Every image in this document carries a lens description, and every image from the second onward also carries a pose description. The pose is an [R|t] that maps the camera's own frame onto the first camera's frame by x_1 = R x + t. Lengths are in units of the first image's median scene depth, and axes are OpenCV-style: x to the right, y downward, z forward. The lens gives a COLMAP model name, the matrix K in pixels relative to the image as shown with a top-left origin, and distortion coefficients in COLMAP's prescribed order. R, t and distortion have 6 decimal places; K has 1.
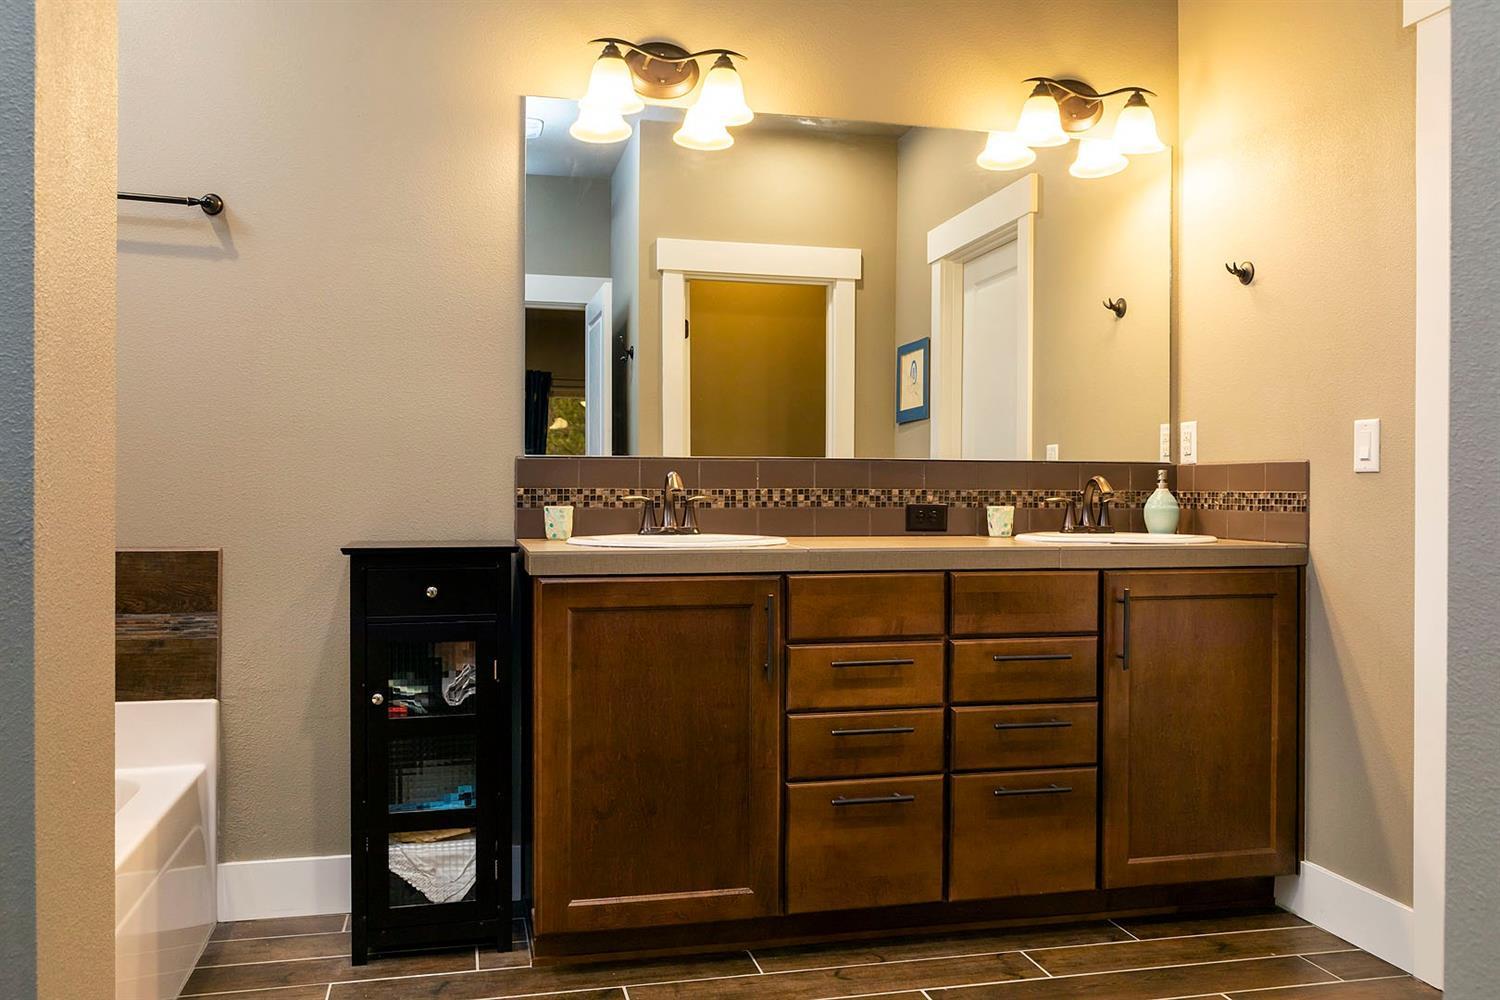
lens RADIAL K [[1208.7, 0, 752.3], [0, 1208.7, 478.6], [0, 0, 1]] dist [-0.002597, -0.007931]
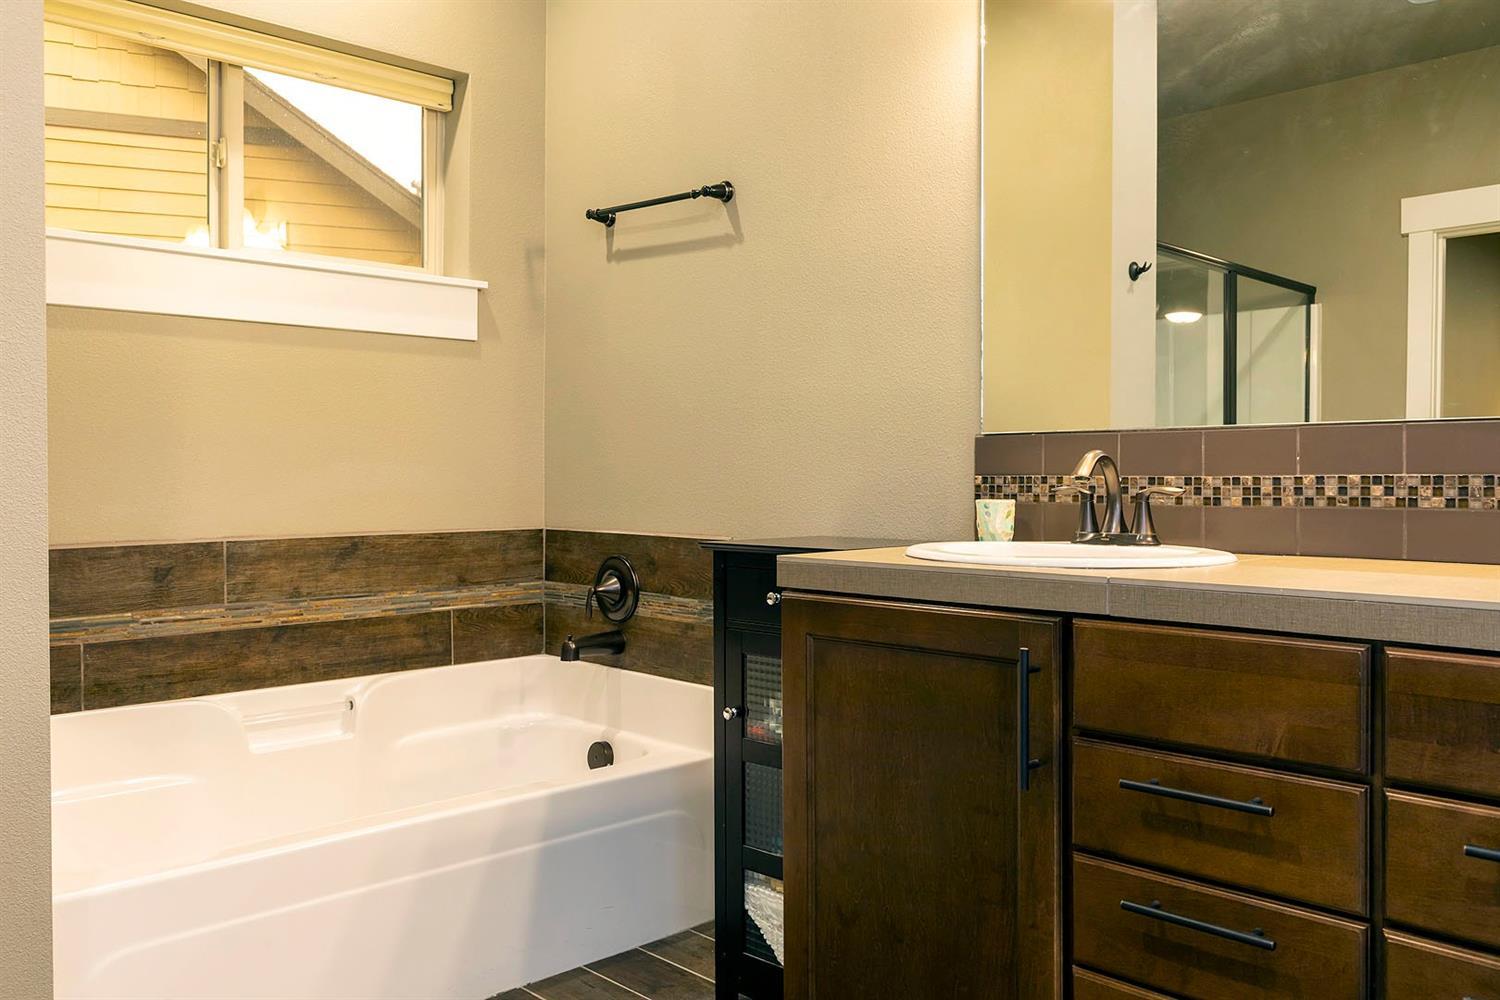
lens RADIAL K [[1208.7, 0, 752.3], [0, 1208.7, 478.6], [0, 0, 1]] dist [-0.002597, -0.007931]
pose [[0.513664, -0.002573, -0.857988, 0.402404], [0.006477, 0.999979, 0.000879, 0.008240], [0.857967, -0.006009, 0.513669, 0.488255]]
